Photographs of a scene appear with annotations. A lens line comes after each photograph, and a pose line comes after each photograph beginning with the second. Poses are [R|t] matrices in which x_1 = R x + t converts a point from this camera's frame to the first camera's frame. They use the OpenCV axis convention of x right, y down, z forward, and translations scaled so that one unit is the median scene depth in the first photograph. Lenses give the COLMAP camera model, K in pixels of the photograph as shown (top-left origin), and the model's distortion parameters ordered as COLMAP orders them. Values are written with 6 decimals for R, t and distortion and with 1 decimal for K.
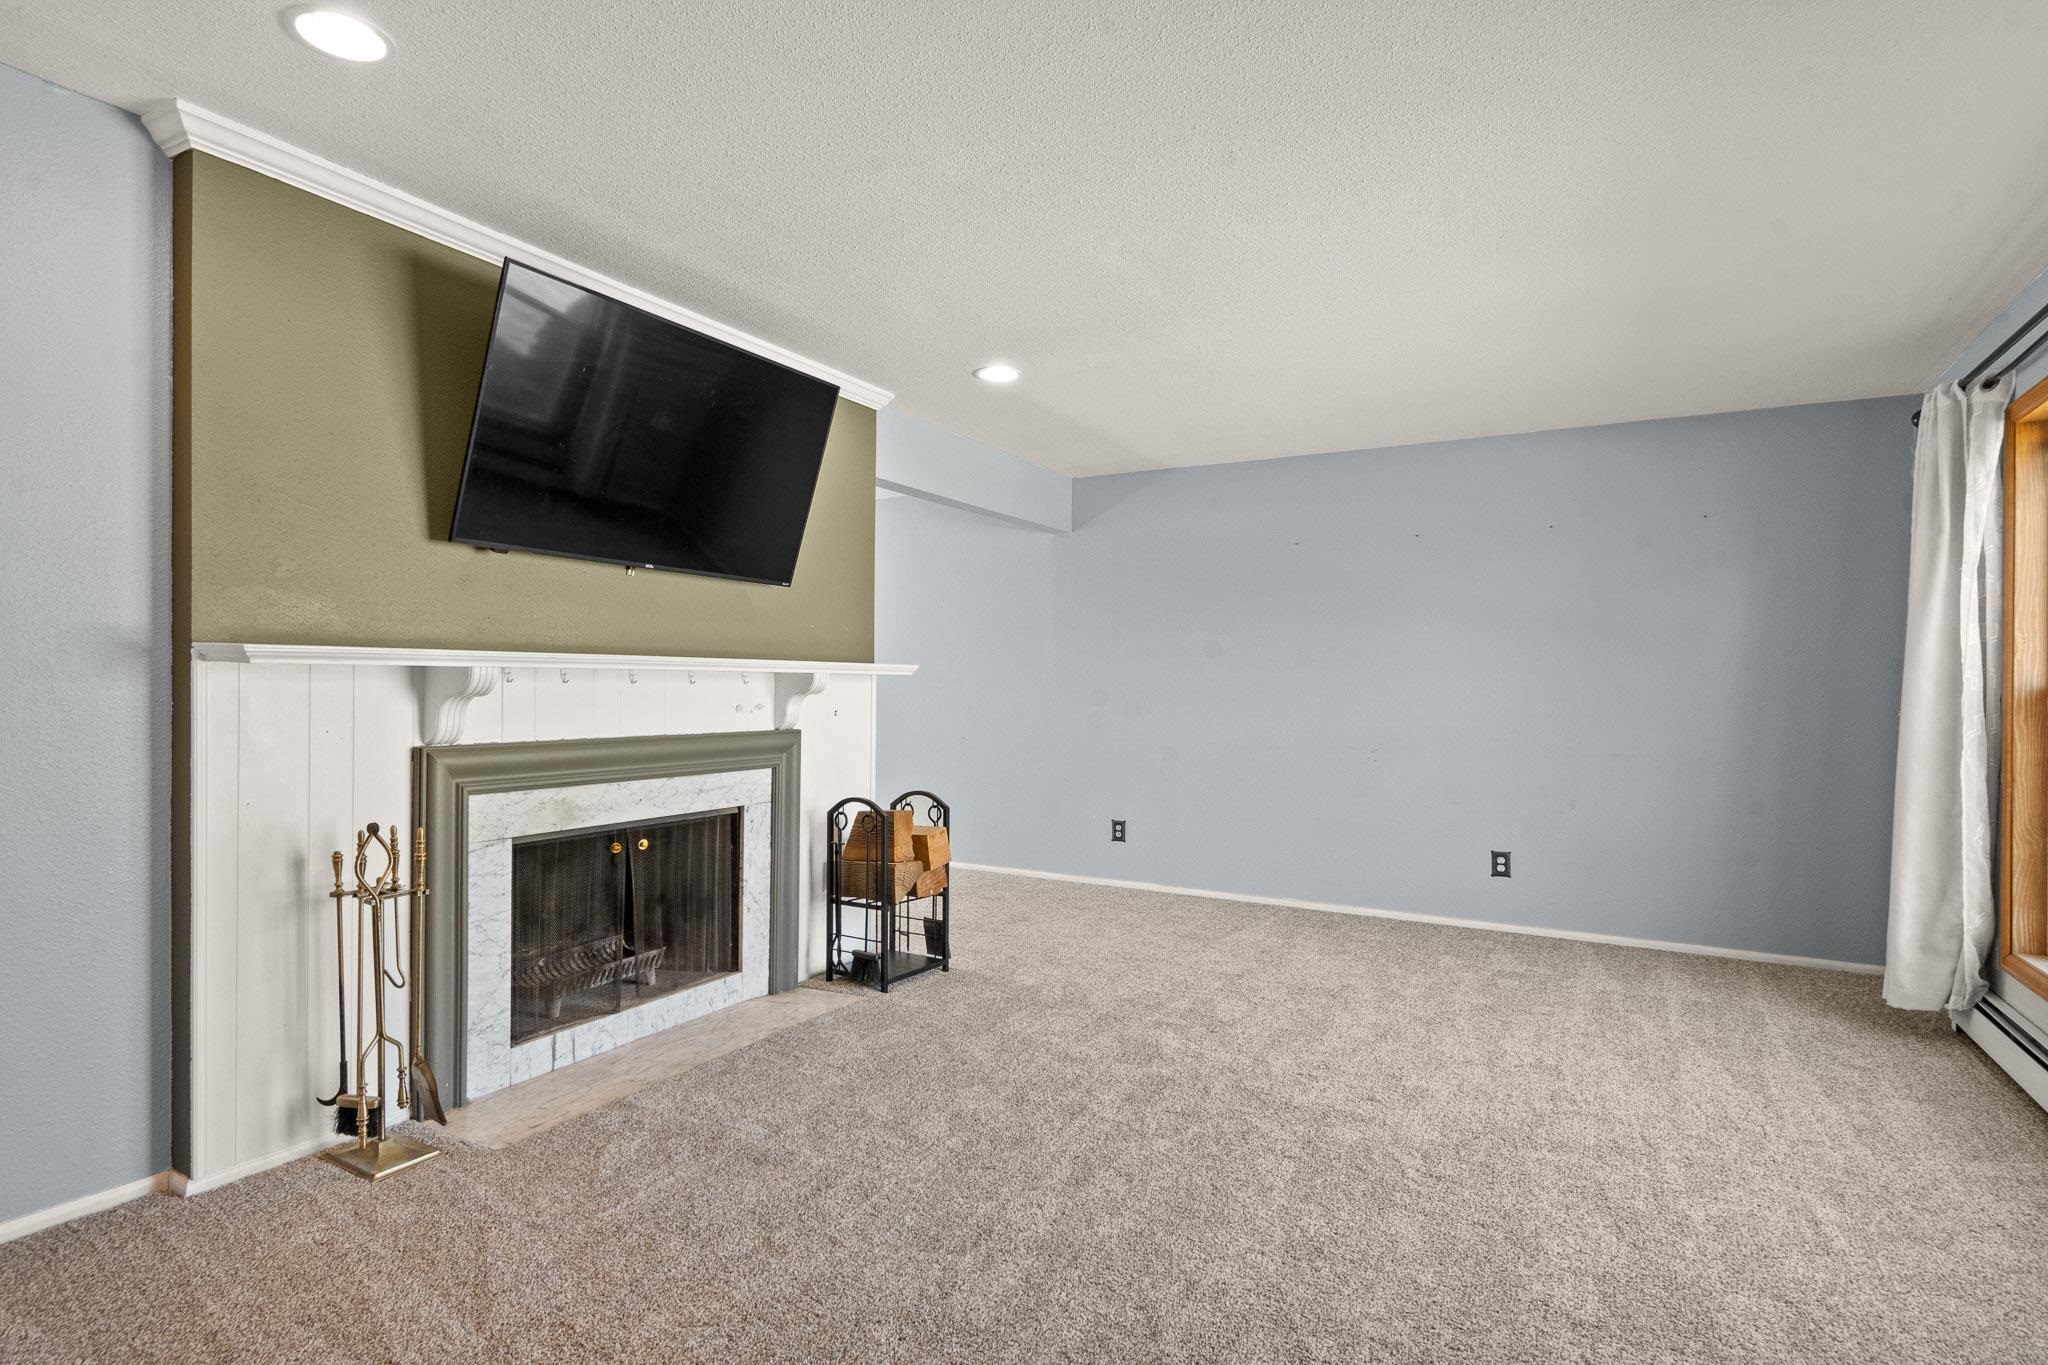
lens RADIAL K [[1075.1, 0, 1025.2], [0, 1075.1, 680.4], [0, 0, 1]] dist [0.000416, 0.000129]
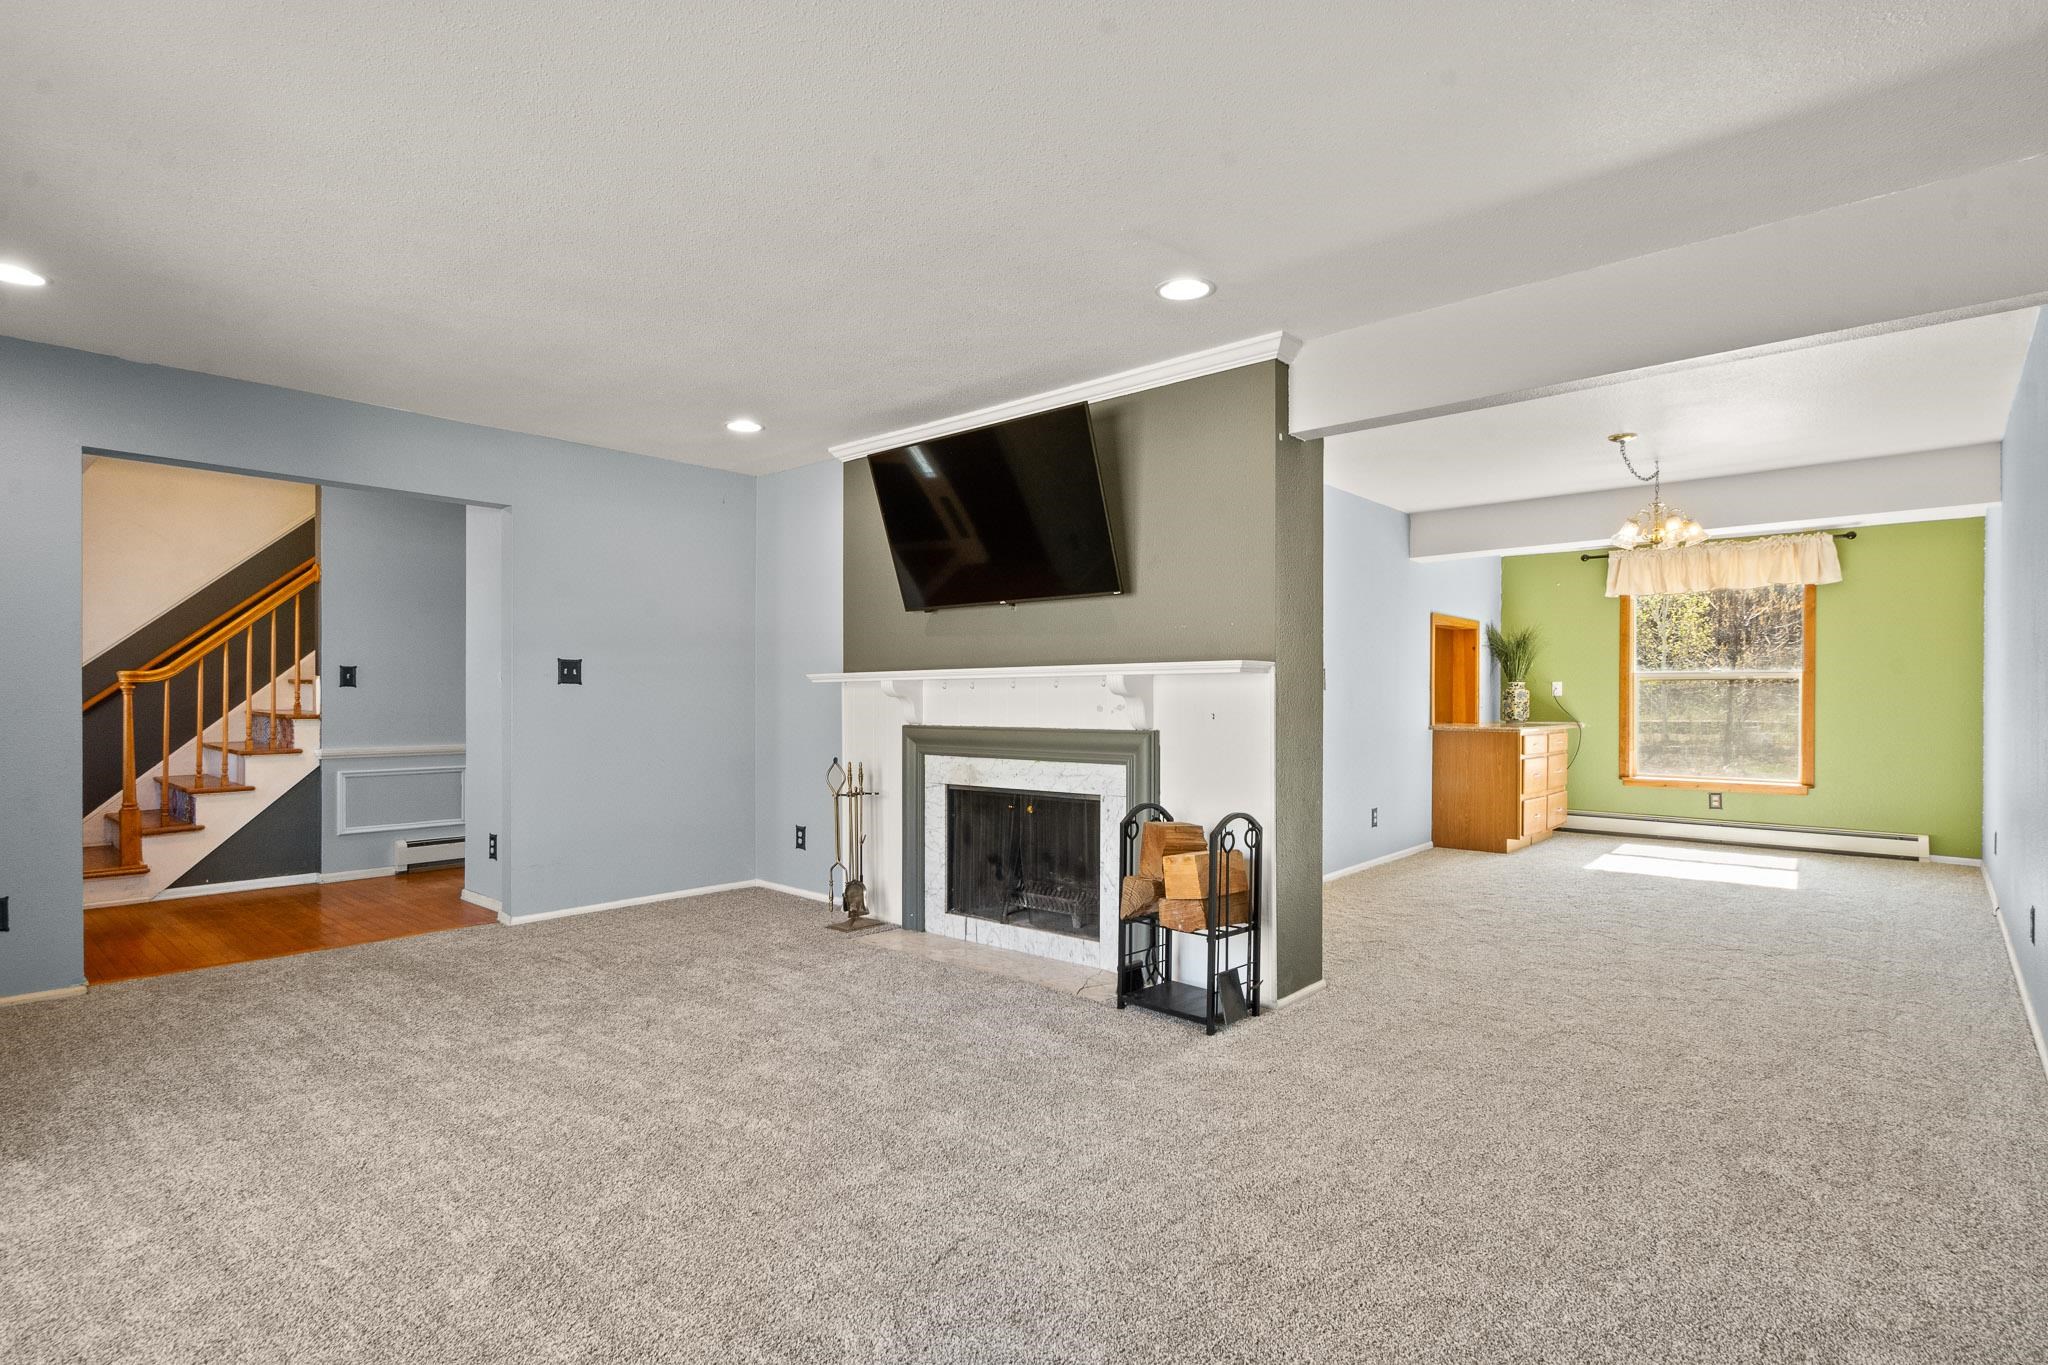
lens RADIAL K [[1004.8, 0, 1024.1], [0, 1004.8, 696.4], [0, 0, 1]] dist [0.000459, -0.000370]
pose [[-0.221516, -0.000705, -0.975156, 0.855294], [0.013270, 0.999905, -0.003737, 0.017984], [0.975066, -0.013768, -0.221486, 1.269851]]
